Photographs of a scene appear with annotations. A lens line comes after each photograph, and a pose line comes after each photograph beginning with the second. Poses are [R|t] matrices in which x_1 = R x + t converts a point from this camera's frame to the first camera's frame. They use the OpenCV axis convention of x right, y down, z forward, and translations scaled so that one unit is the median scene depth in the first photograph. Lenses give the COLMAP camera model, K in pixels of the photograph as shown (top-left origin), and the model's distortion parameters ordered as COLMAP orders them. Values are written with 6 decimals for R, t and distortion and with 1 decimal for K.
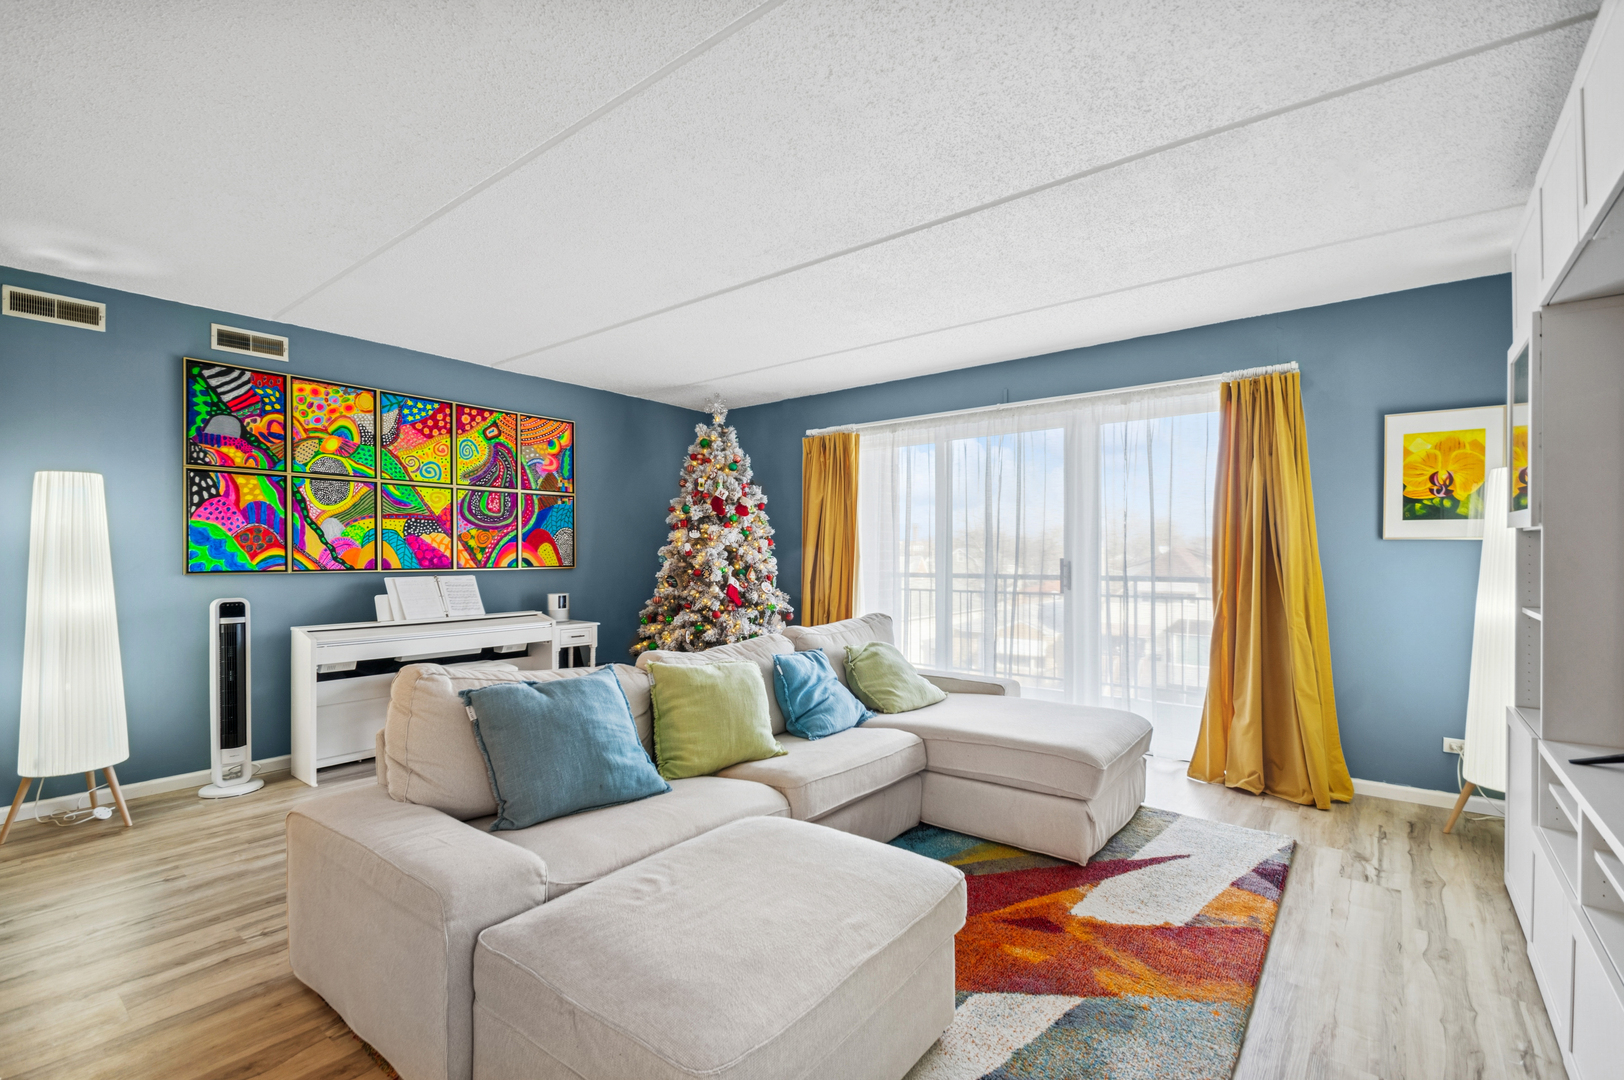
lens RADIAL K [[719.9, 0, 808.3], [0, 719.9, 559.2], [0, 0, 1]] dist [0.013130, -0.000455]
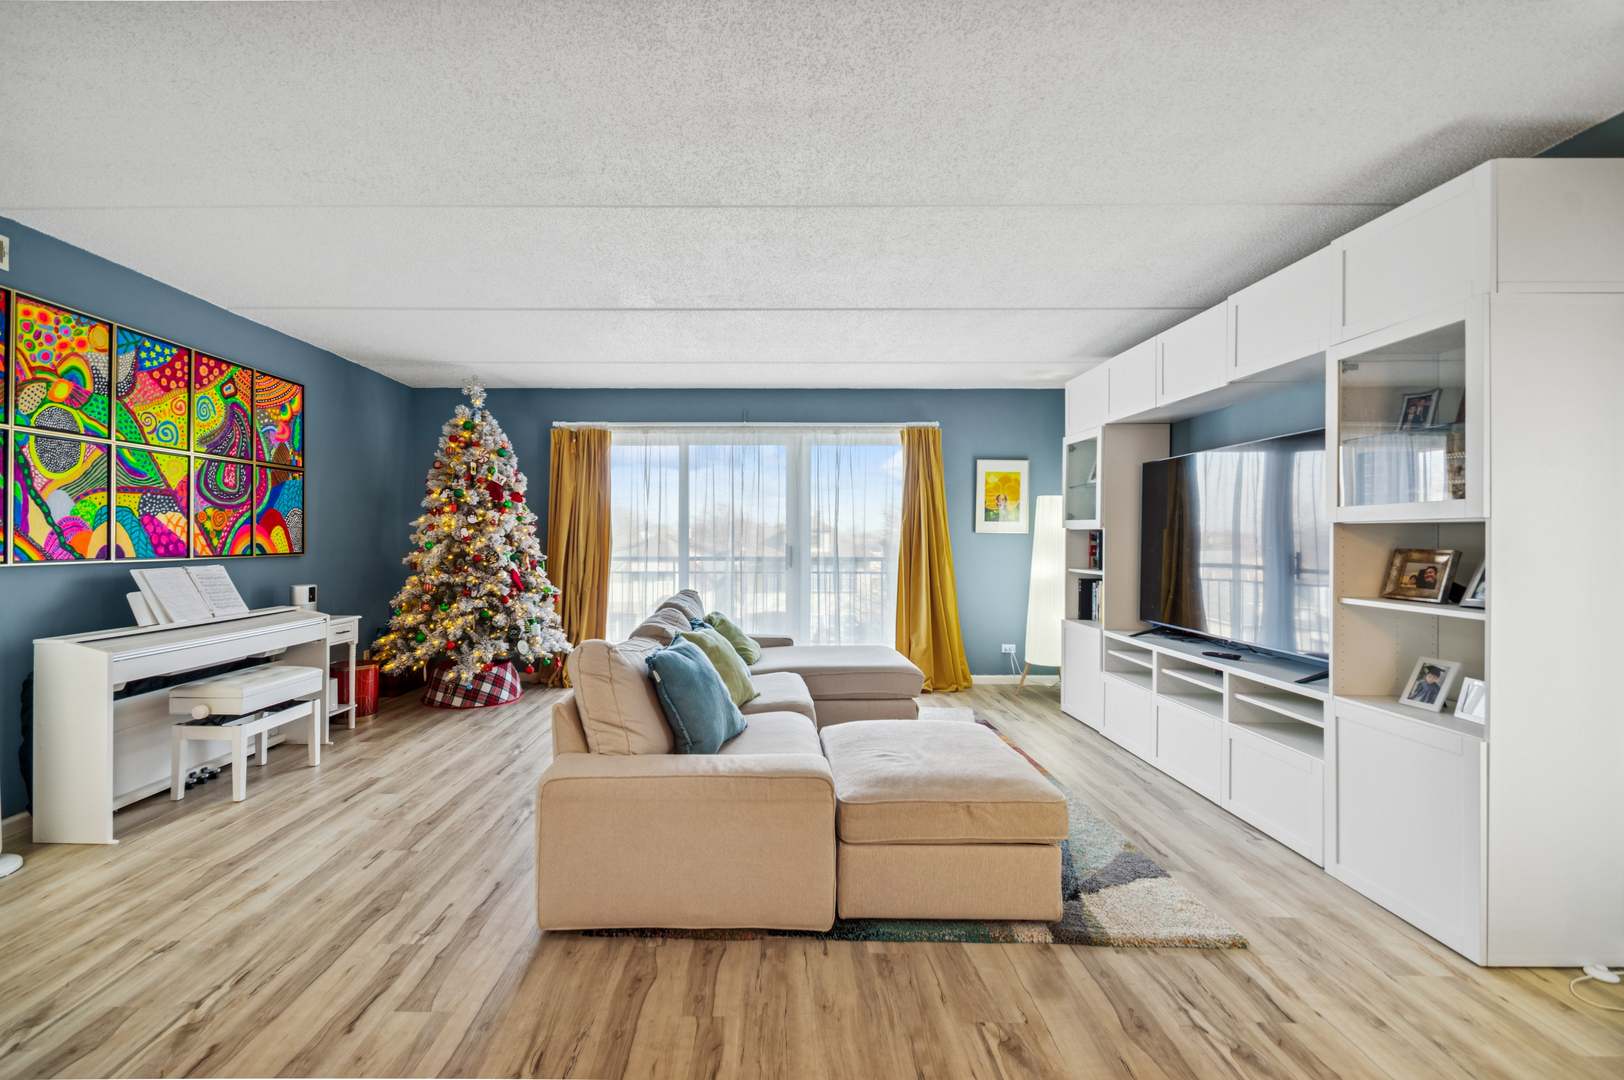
lens RADIAL K [[719.6, 0, 764.5], [0, 719.6, 537.2], [0, 0, 1]] dist [0.041029, -0.026518]
pose [[0.789420, 0.004088, 0.613840, -0.518187], [0.000497, 0.999973, -0.007299, -0.003044], [-0.613853, 0.006067, 0.789397, -0.024540]]
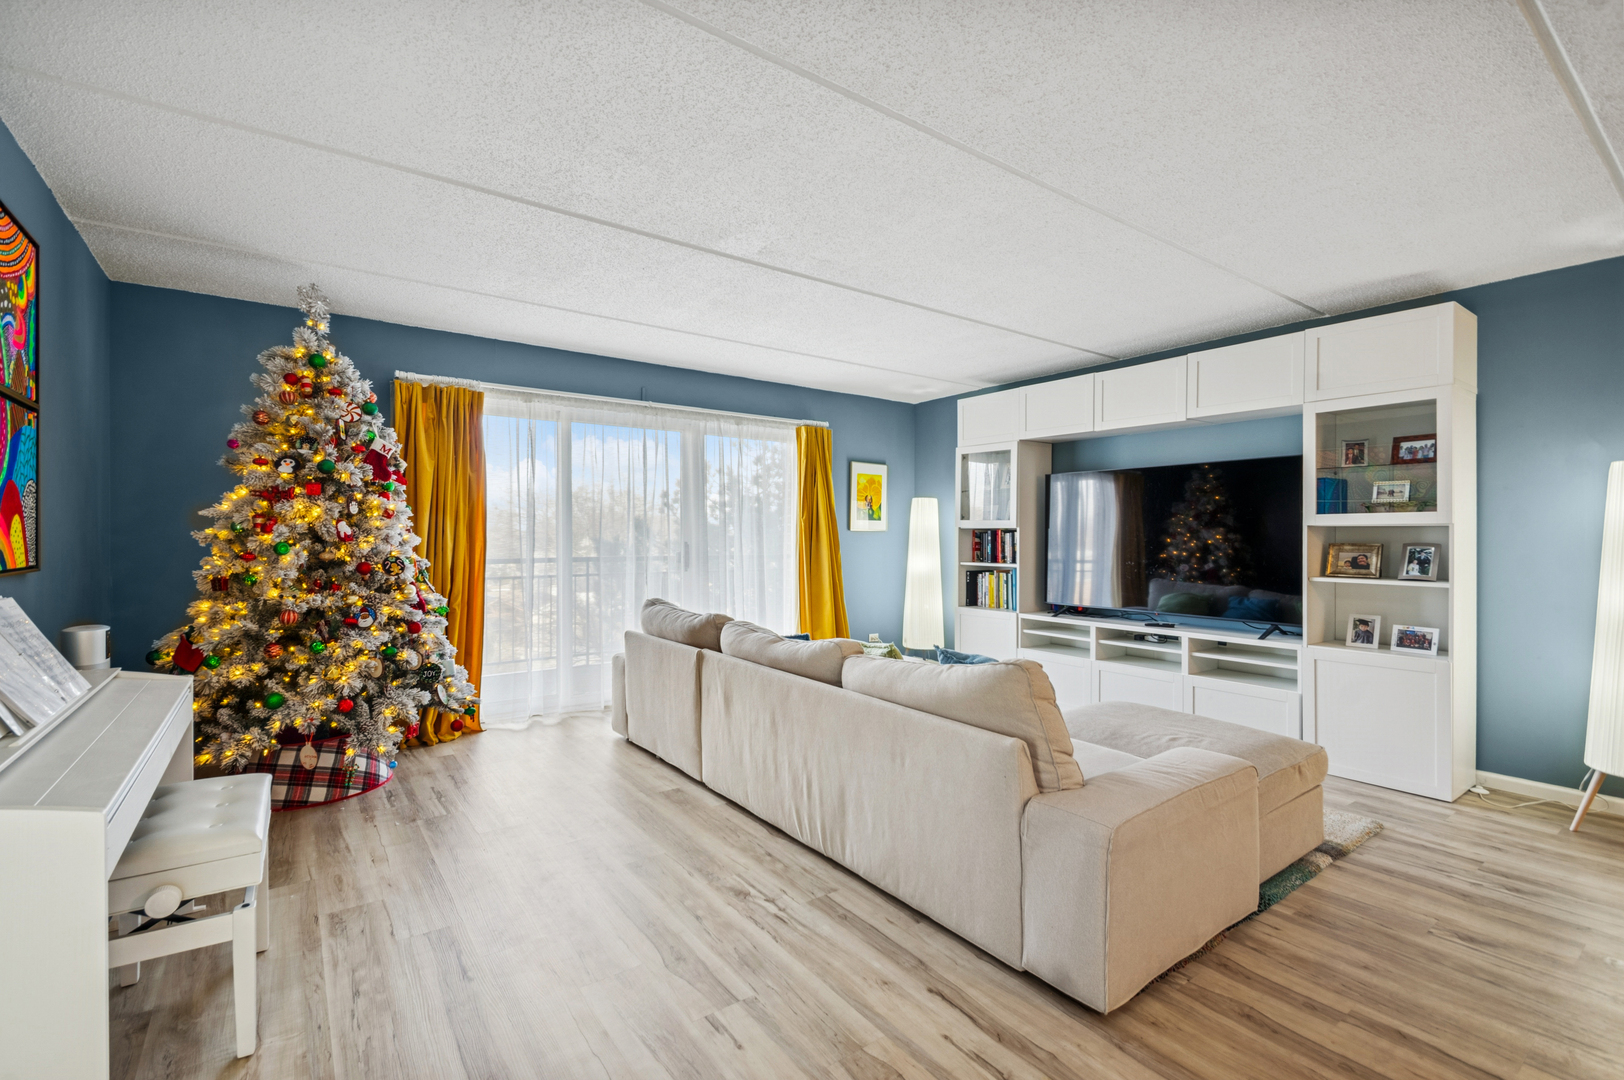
lens RADIAL K [[715.8, 0, 802.9], [0, 715.8, 538.8], [0, 0, 1]] dist [0.026911, -0.016750]
pose [[0.268848, -0.002795, 0.963179, -0.769191], [0.004556, 0.999988, 0.001630, -0.007545], [-0.963172, 0.003950, 0.268857, 0.514958]]
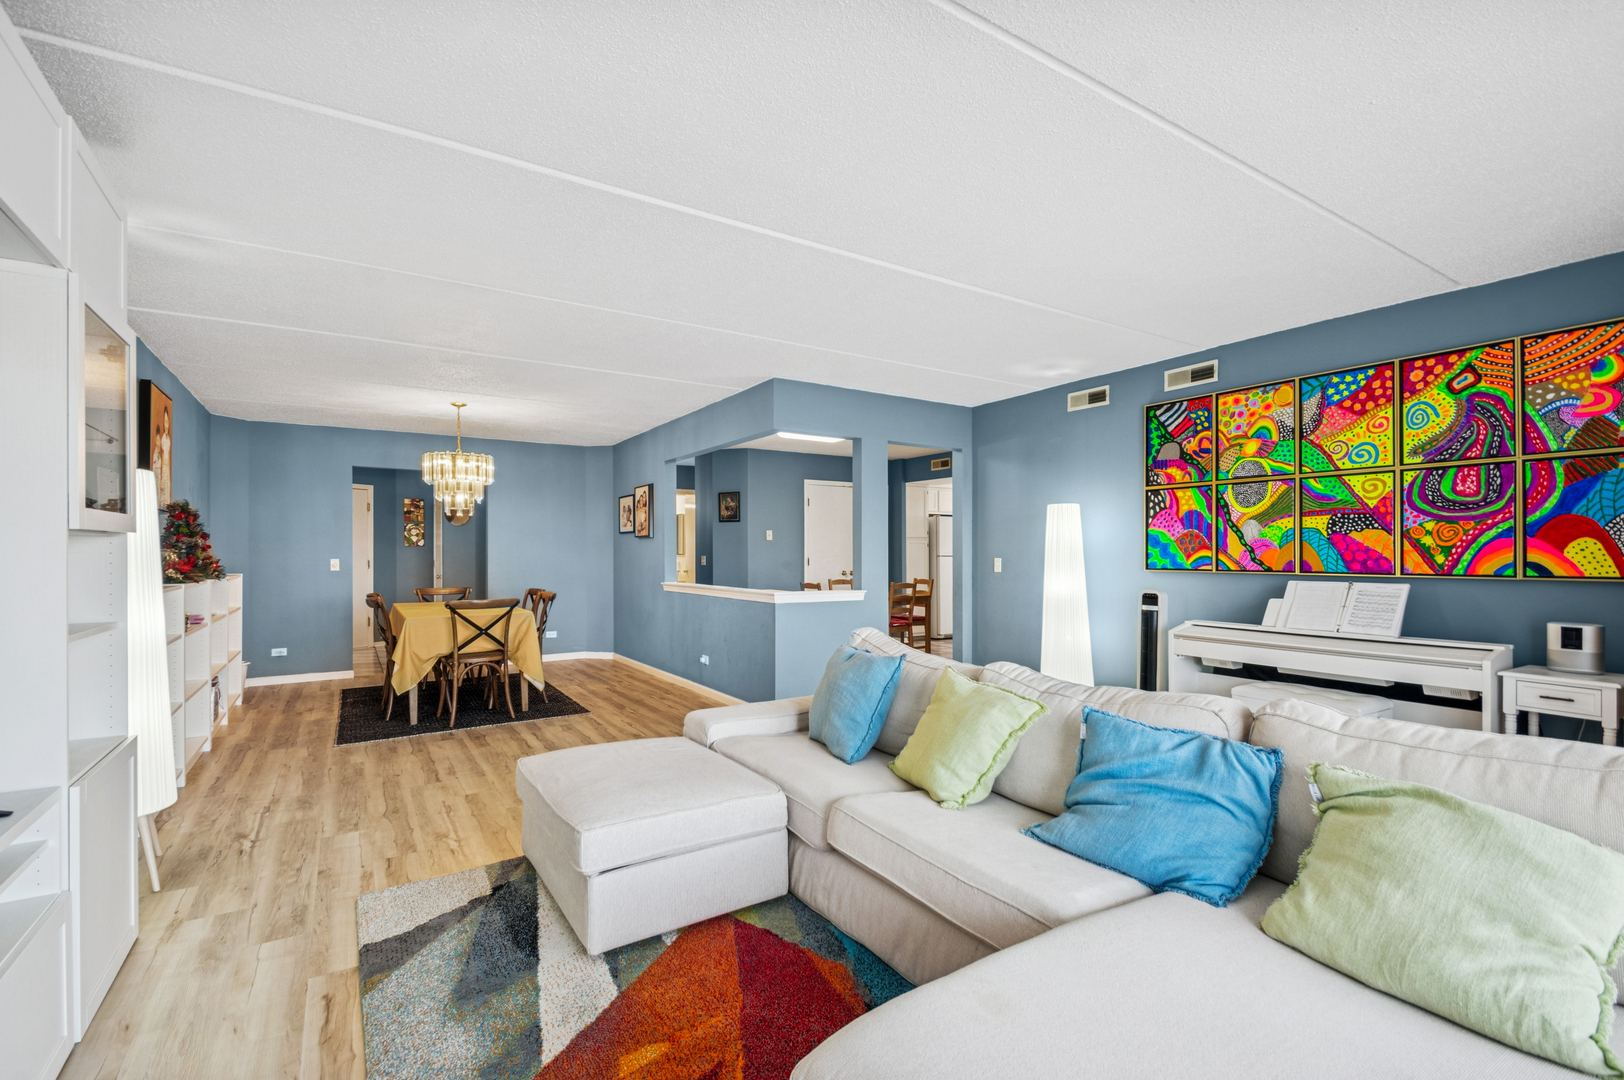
lens RADIAL K [[711.8, 0, 799.1], [0, 711.8, 556.2], [0, 0, 1]] dist [0.024016, -0.017273]
pose [[-0.326334, 0.005580, -0.945238, 0.476044], [-0.005045, 0.999958, 0.007644, -0.009557], [0.945241, 0.007263, -0.326292, 0.688666]]
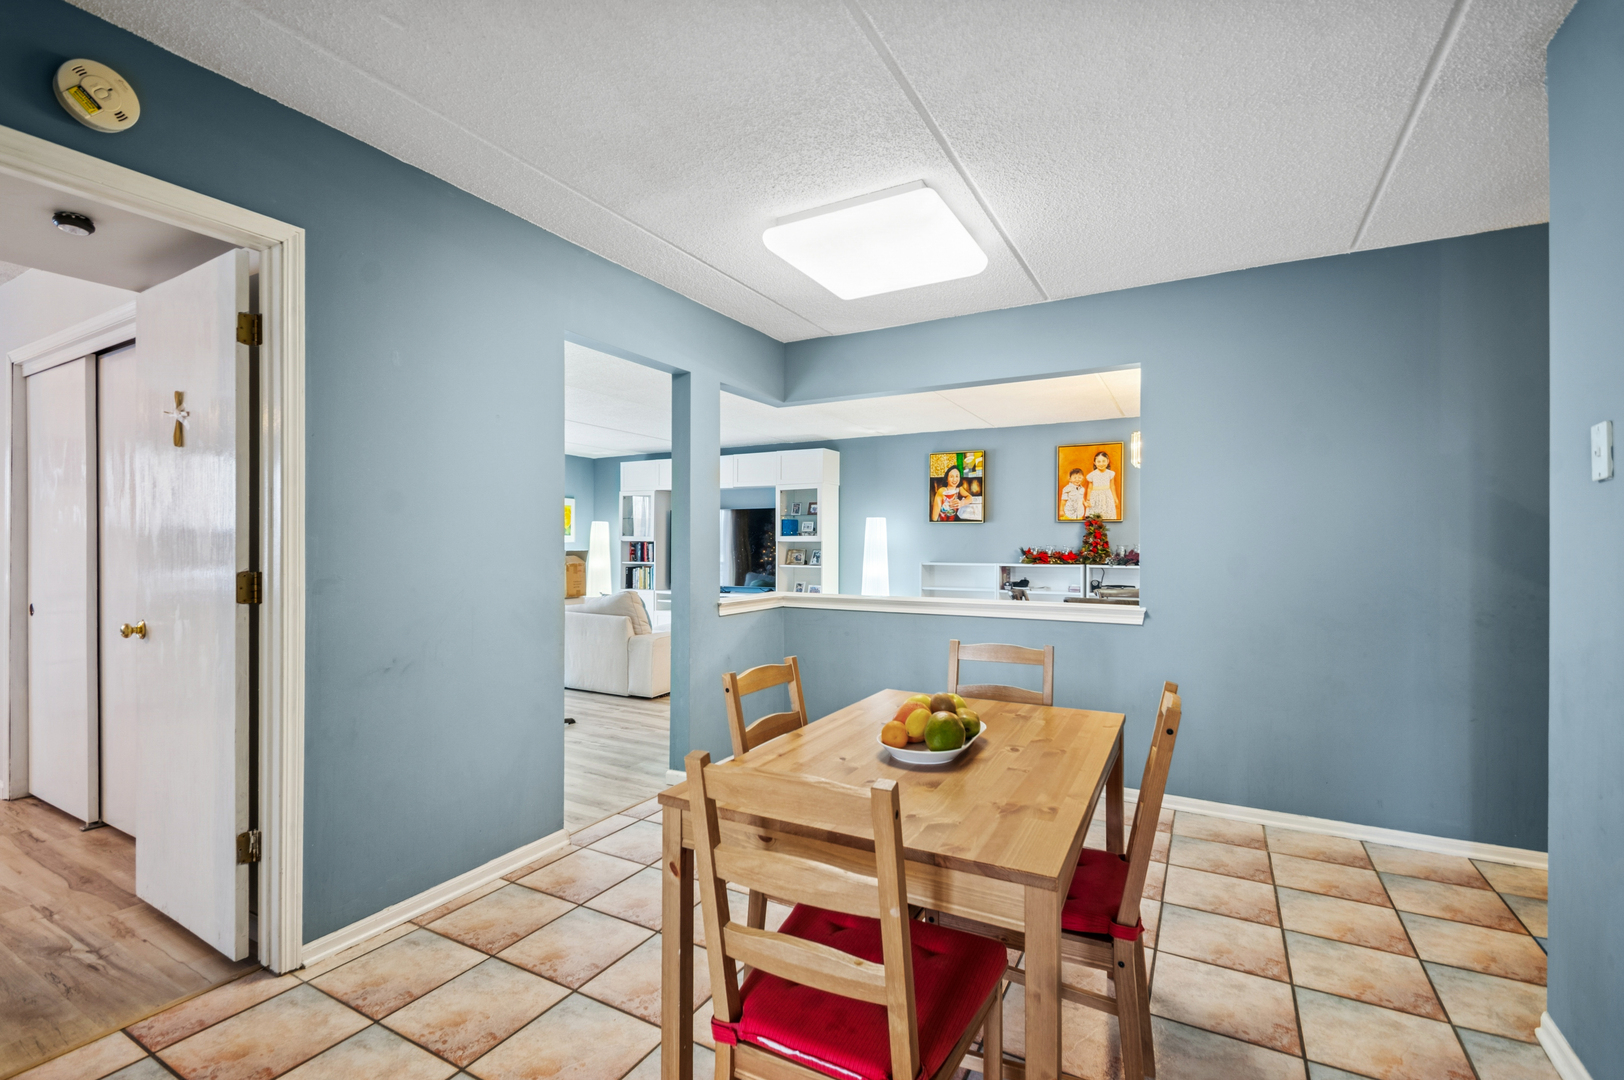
lens RADIAL K [[715.8, 0, 802.9], [0, 715.8, 538.8], [0, 0, 1]] dist [0.026911, -0.016750]
pose [[-0.161117, 0.009026, 0.986894, -1.635045], [0.004269, 0.999955, -0.008449, -0.009483], [-0.986926, 0.002852, -0.161149, 0.401960]]
